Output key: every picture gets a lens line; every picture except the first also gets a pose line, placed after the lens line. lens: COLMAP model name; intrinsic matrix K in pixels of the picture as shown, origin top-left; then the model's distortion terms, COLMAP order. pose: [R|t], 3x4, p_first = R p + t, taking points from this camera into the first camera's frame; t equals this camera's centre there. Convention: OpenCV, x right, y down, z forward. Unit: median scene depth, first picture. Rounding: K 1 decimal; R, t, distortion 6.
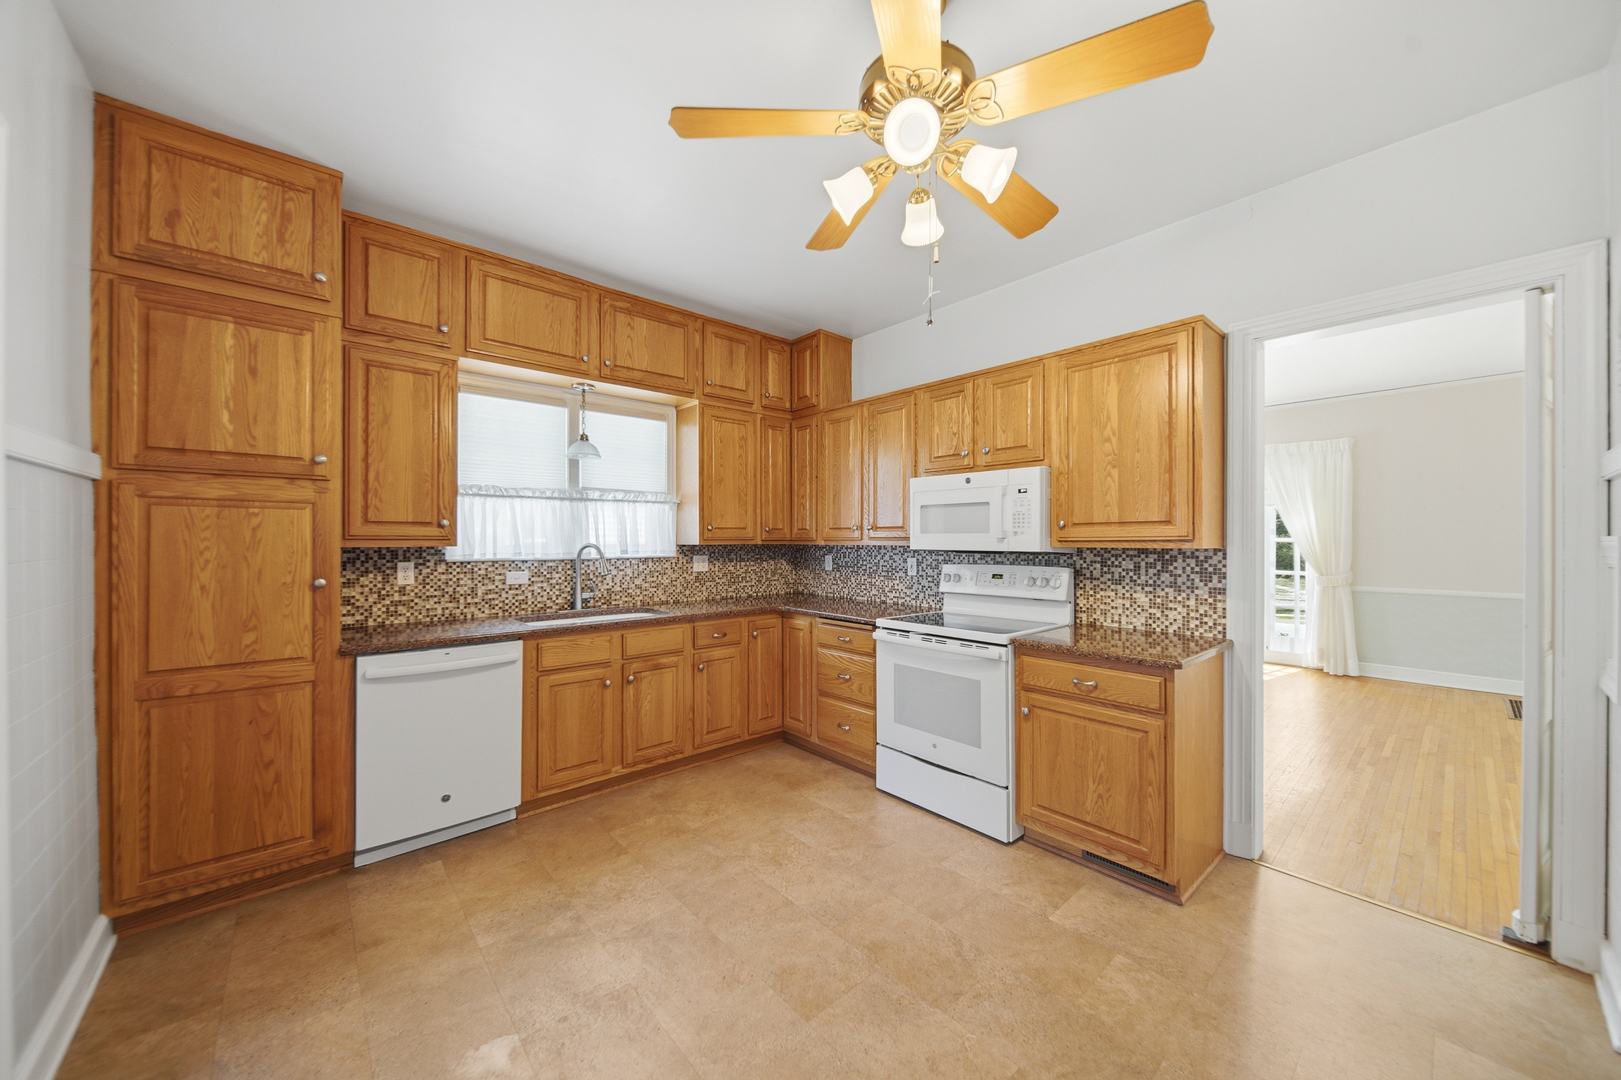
lens RADIAL K [[578.6, 0, 810.5], [0, 578.6, 540.0], [0, 0, 1]] dist [-0.001439, -0.000276]
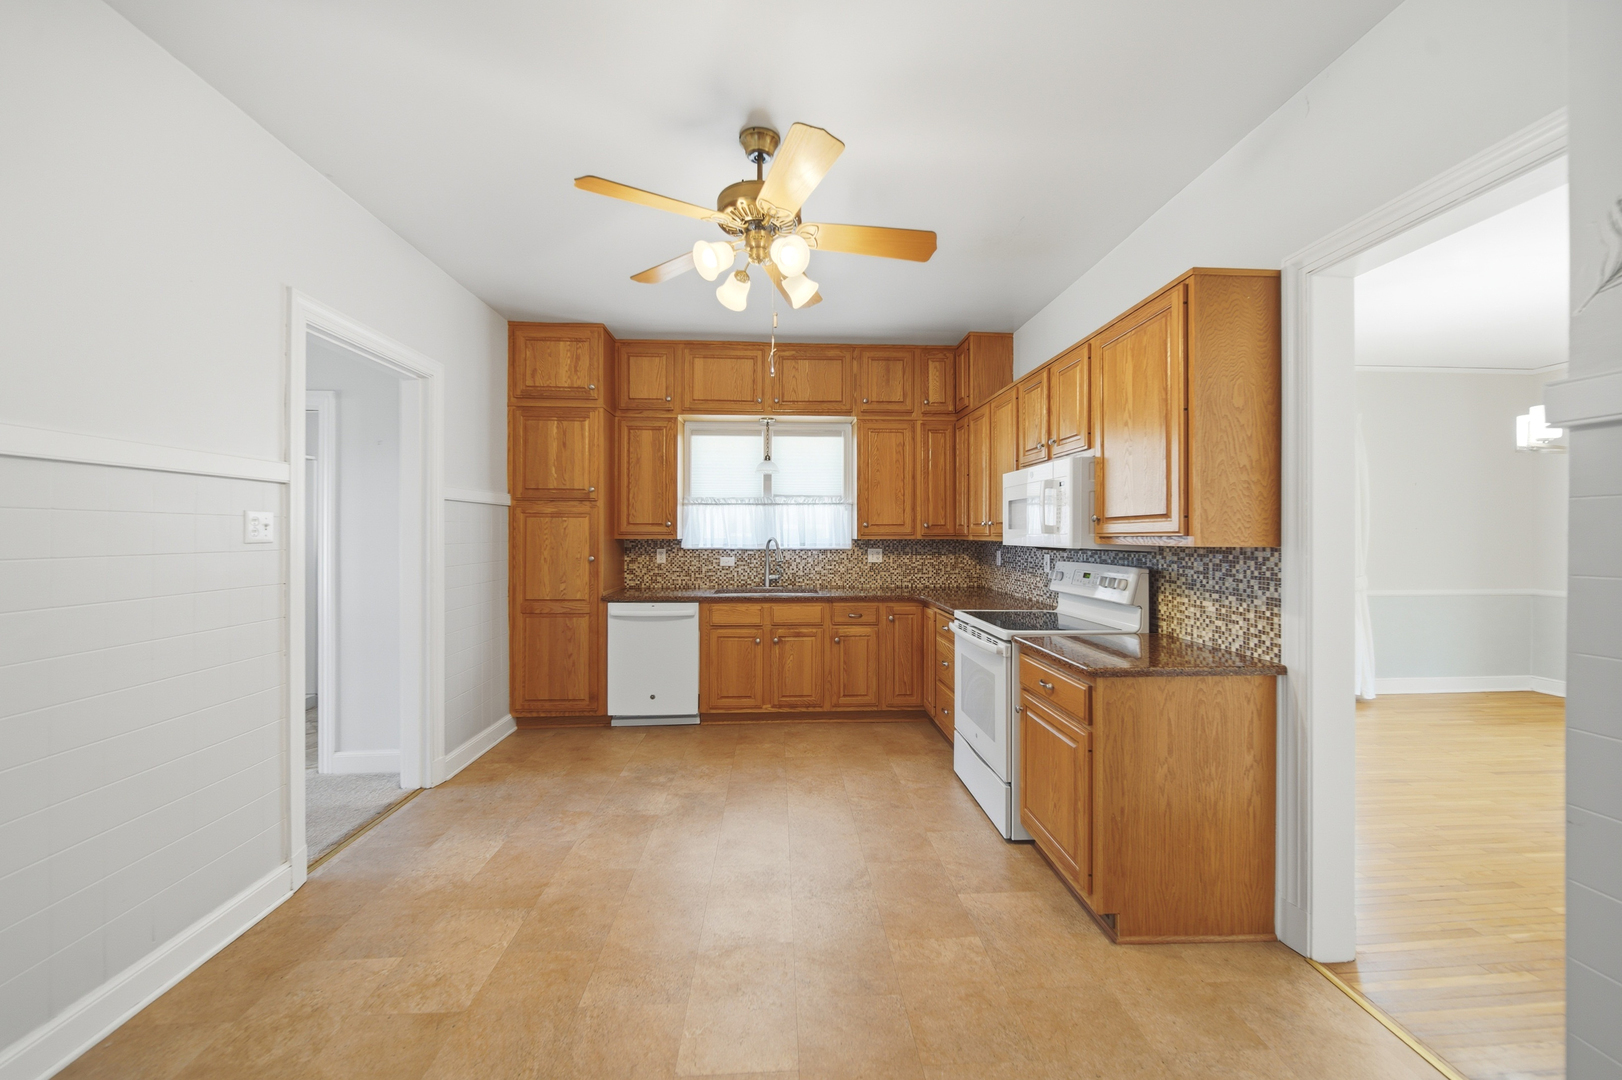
lens RADIAL K [[579.0, 0, 811.0], [0, 579.0, 540.0], [0, 0, 1]] dist [-0.001439, -0.000276]
pose [[0.790172, 0.006770, -0.612848, 0.610155], [-0.002027, 0.999962, 0.008432, -0.000259], [0.612882, -0.005420, 0.790156, 0.006450]]
